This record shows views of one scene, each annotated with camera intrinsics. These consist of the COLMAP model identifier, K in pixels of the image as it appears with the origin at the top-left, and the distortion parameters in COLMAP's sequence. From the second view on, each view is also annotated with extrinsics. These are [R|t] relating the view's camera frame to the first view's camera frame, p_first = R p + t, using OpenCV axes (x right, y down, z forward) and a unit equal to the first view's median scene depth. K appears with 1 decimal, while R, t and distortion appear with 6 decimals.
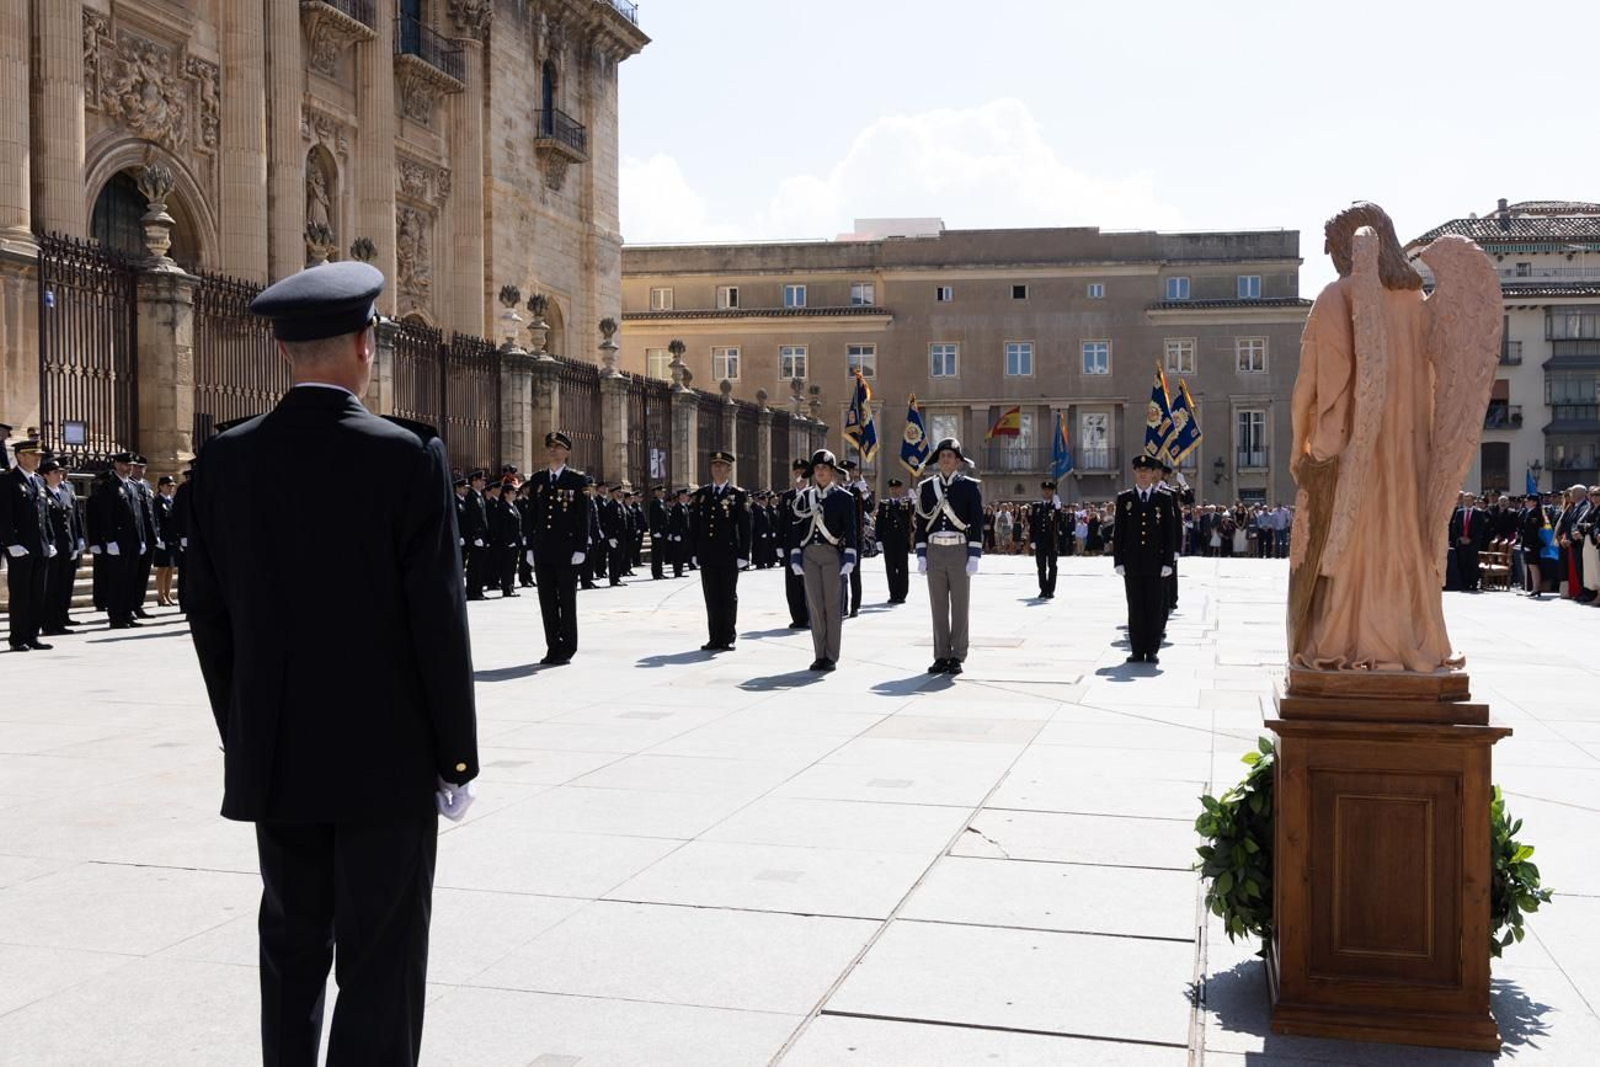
lens RADIAL K [[1597.2, 0, 800.0], [0, 1597.2, 533.5], [0, 0, 1]] dist [0.024795, 0.004375]
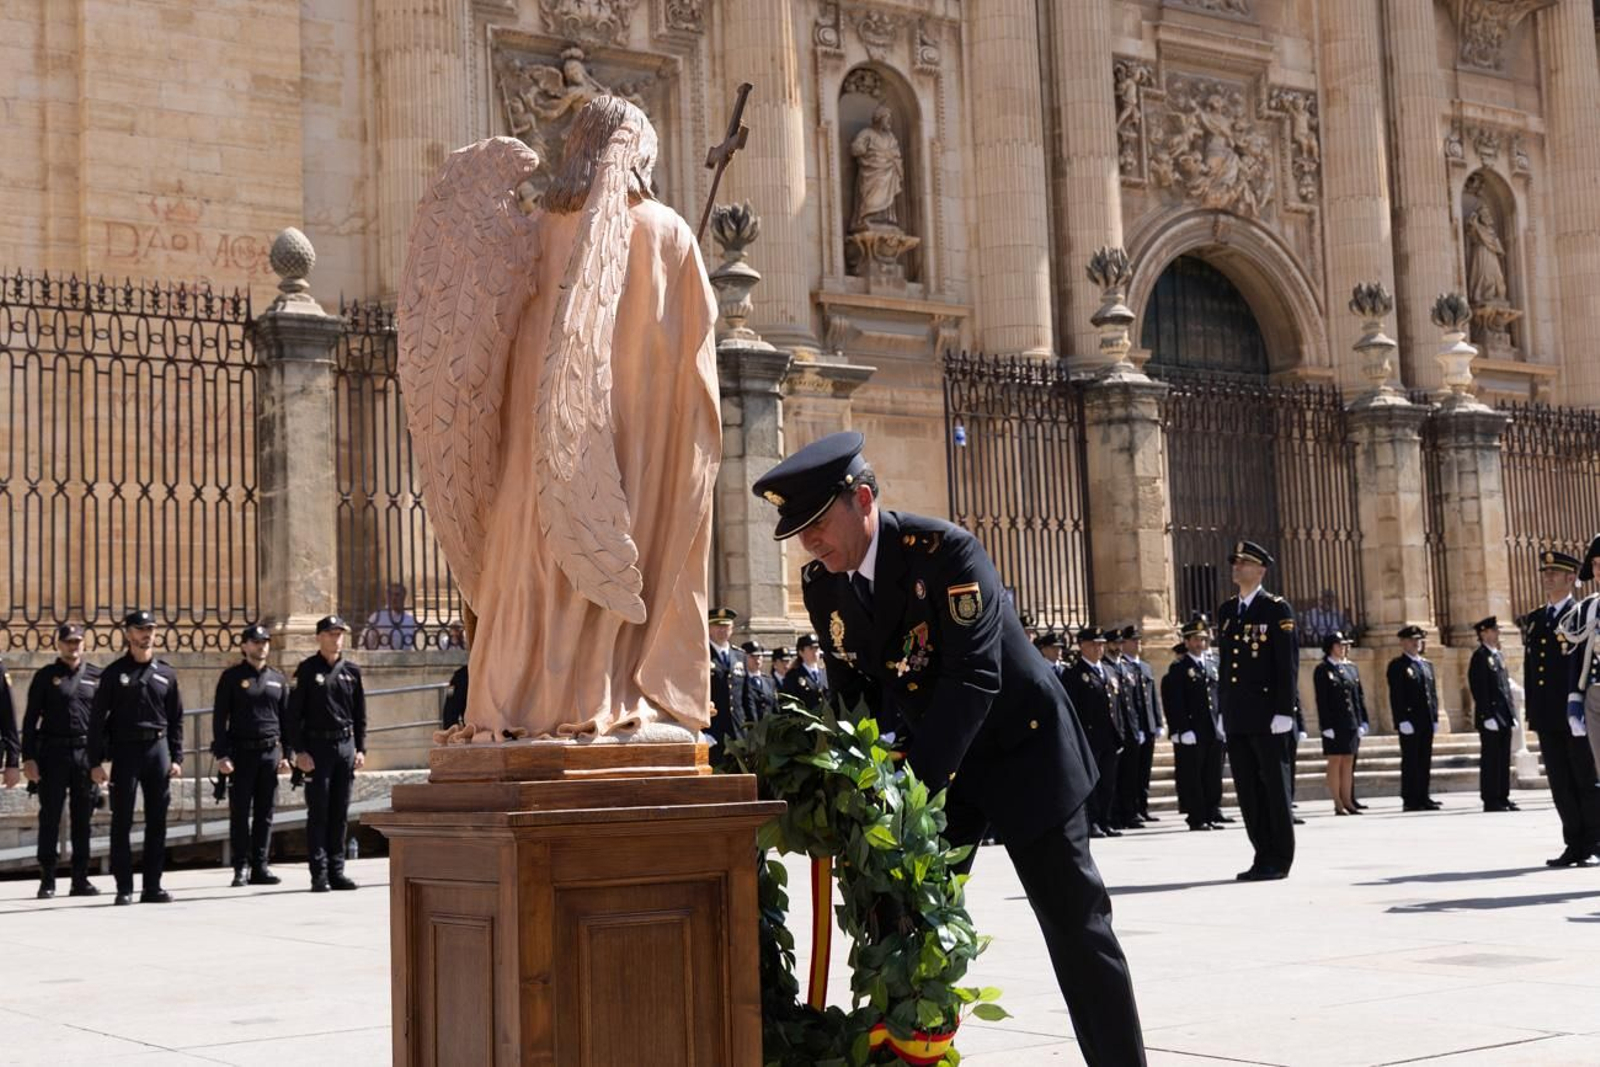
lens RADIAL K [[2397.1, 0, 796.7], [0, 2397.1, 541.0], [0, 0, 1]] dist [0.021281, 0.016011]
pose [[0.763786, -0.086699, -0.639620, 0.140170], [0.029877, 0.994625, -0.099142, 0.012851], [0.644778, 0.056614, 0.762271, 0.030942]]
